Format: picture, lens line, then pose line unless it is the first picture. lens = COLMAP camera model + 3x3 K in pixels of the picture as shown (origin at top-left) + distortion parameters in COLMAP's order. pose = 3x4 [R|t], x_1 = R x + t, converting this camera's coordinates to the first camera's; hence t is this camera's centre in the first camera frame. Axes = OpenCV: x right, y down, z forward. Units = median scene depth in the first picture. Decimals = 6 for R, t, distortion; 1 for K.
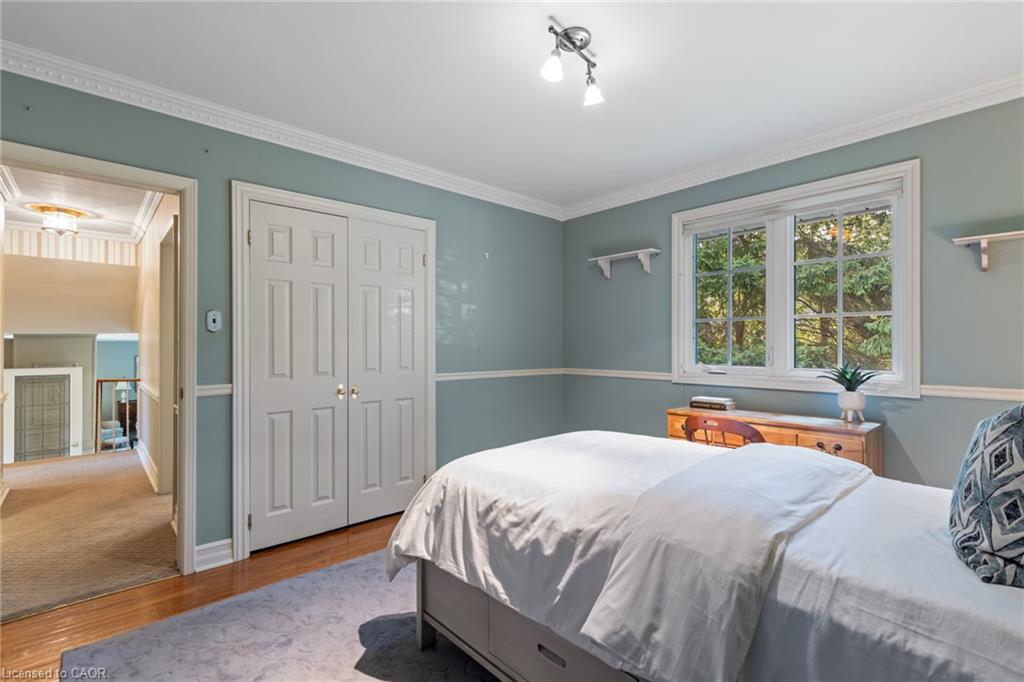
lens RADIAL K [[471.8, 0, 510.7], [0, 471.8, 345.9], [0, 0, 1]] dist [-0.001128, -0.000022]
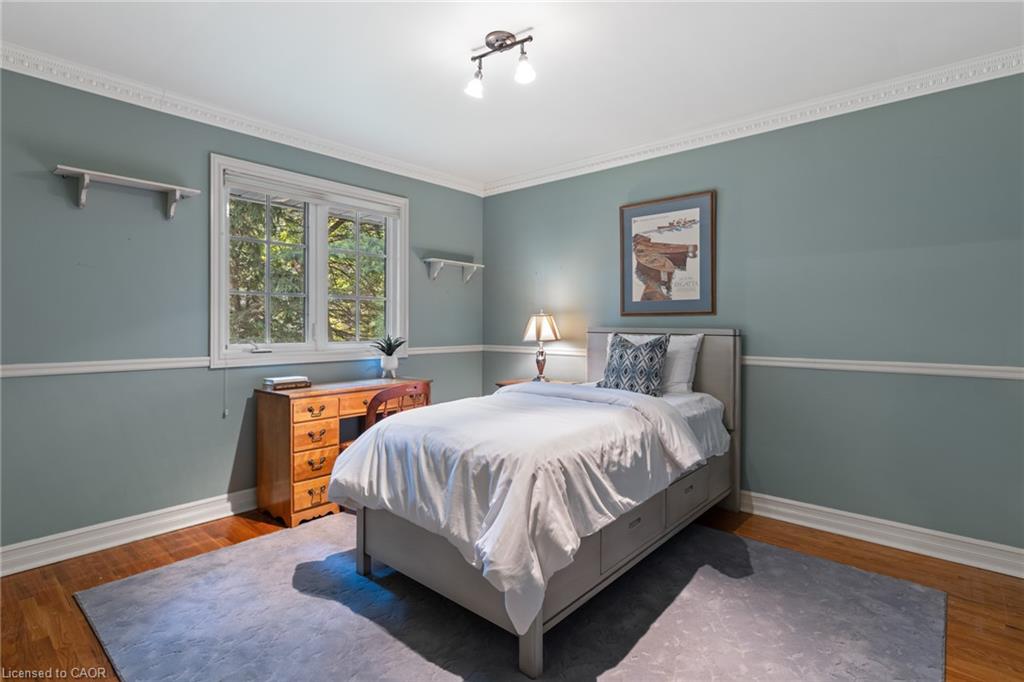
lens RADIAL K [[515.8, 0, 515.4], [0, 515.8, 334.7], [0, 0, 1]] dist [0.027834, 0.000178]
pose [[-0.128326, -0.023337, 0.991457, -0.819364], [-0.003334, 0.999728, 0.023100, -0.000384], [-0.991726, -0.000341, -0.128369, 0.854783]]
